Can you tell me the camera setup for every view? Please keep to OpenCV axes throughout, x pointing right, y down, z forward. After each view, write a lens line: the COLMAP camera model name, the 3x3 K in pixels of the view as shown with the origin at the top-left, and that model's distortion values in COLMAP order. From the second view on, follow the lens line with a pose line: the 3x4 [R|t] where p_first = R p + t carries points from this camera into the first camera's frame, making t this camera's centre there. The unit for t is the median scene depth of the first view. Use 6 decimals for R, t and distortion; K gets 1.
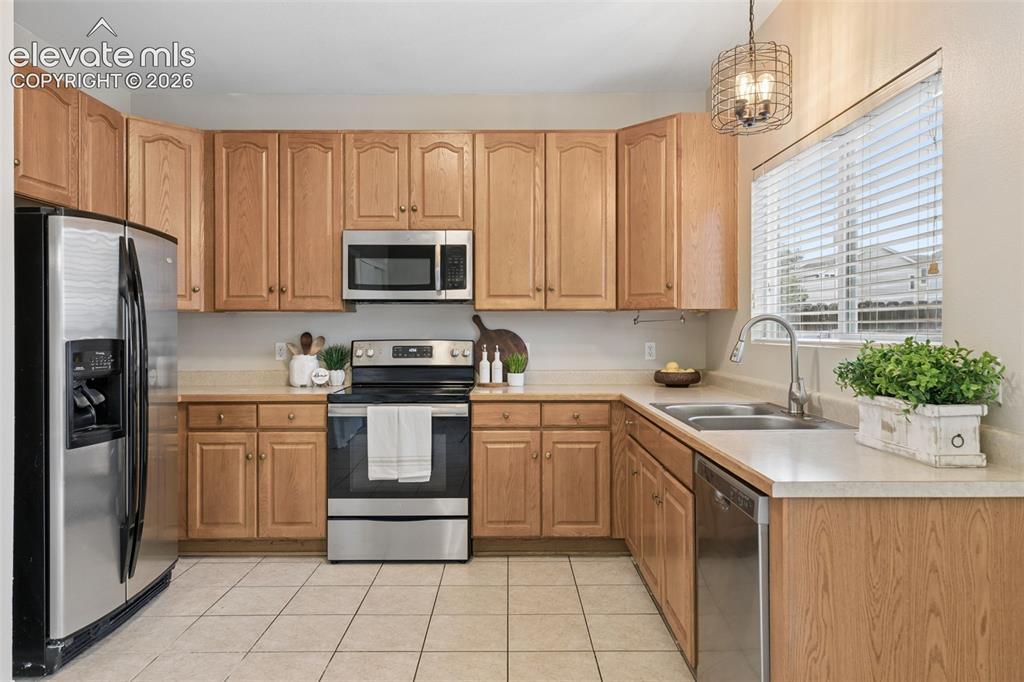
lens RADIAL K [[671.7, 0, 516.6], [0, 671.7, 329.4], [0, 0, 1]] dist [0.008357, -0.000365]
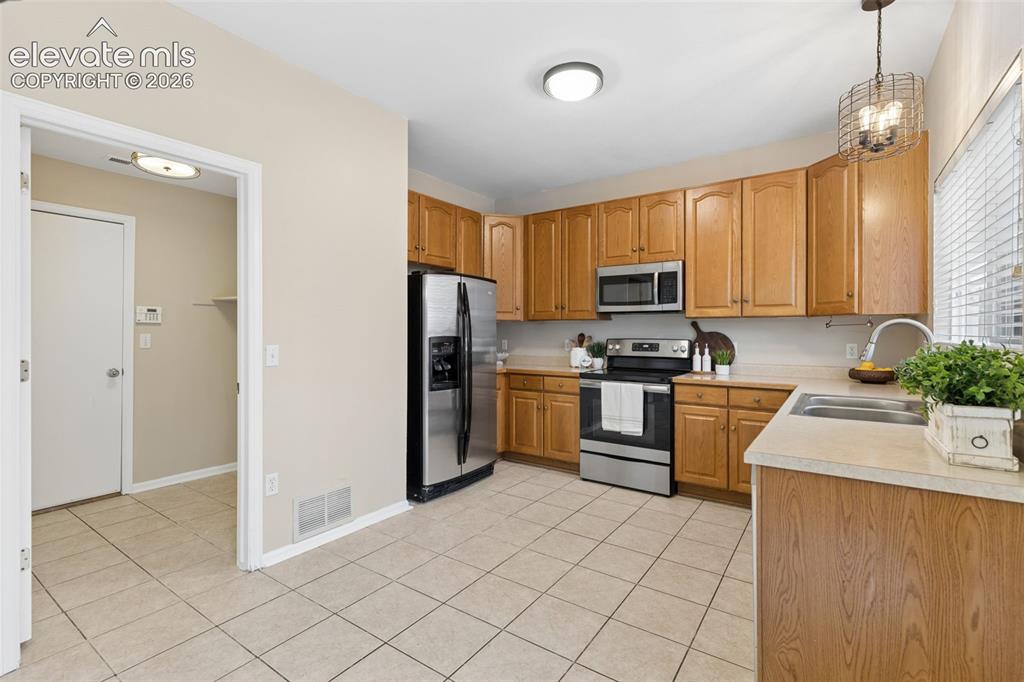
lens RADIAL K [[471.6, 0, 511.2], [0, 471.6, 330.4], [0, 0, 1]] dist [0.000377, -0.000147]
pose [[0.814904, 0.001143, -0.579594, 0.225322], [-0.002690, 0.999995, -0.001811, -0.000219], [0.579589, 0.003034, 0.814903, 0.002461]]
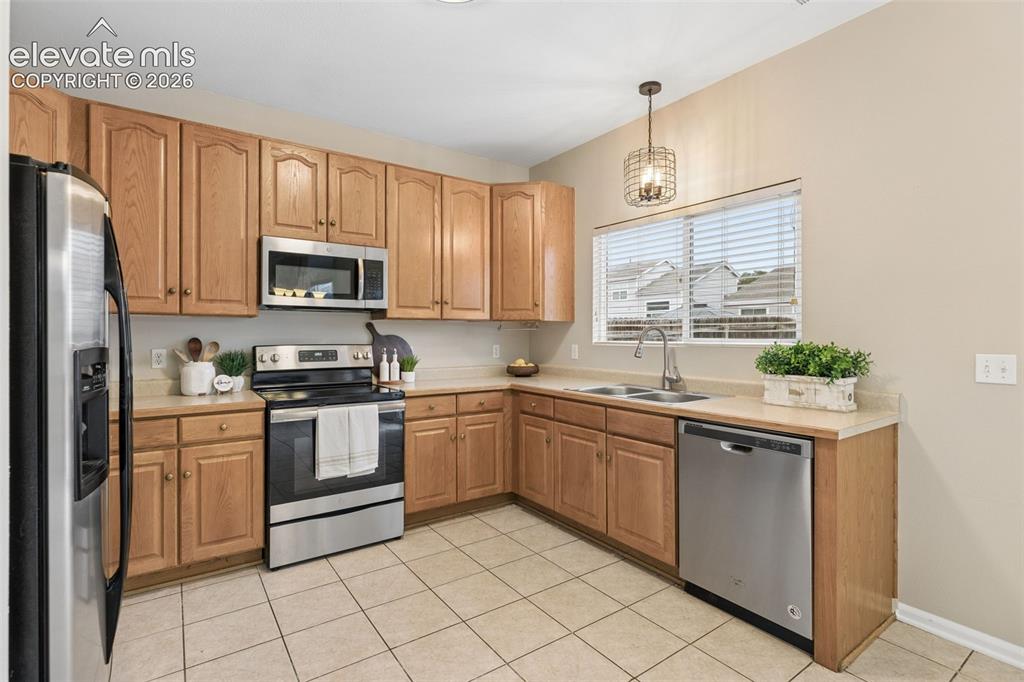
lens RADIAL K [[484.7, 0, 515.8], [0, 484.7, 334.6], [0, 0, 1]] dist [-0.000631, 0.000161]
pose [[0.819665, 0.001654, 0.572841, -0.385708], [-0.001484, 0.999999, -0.000763, -0.000418], [-0.572841, -0.000225, 0.819666, 0.207019]]
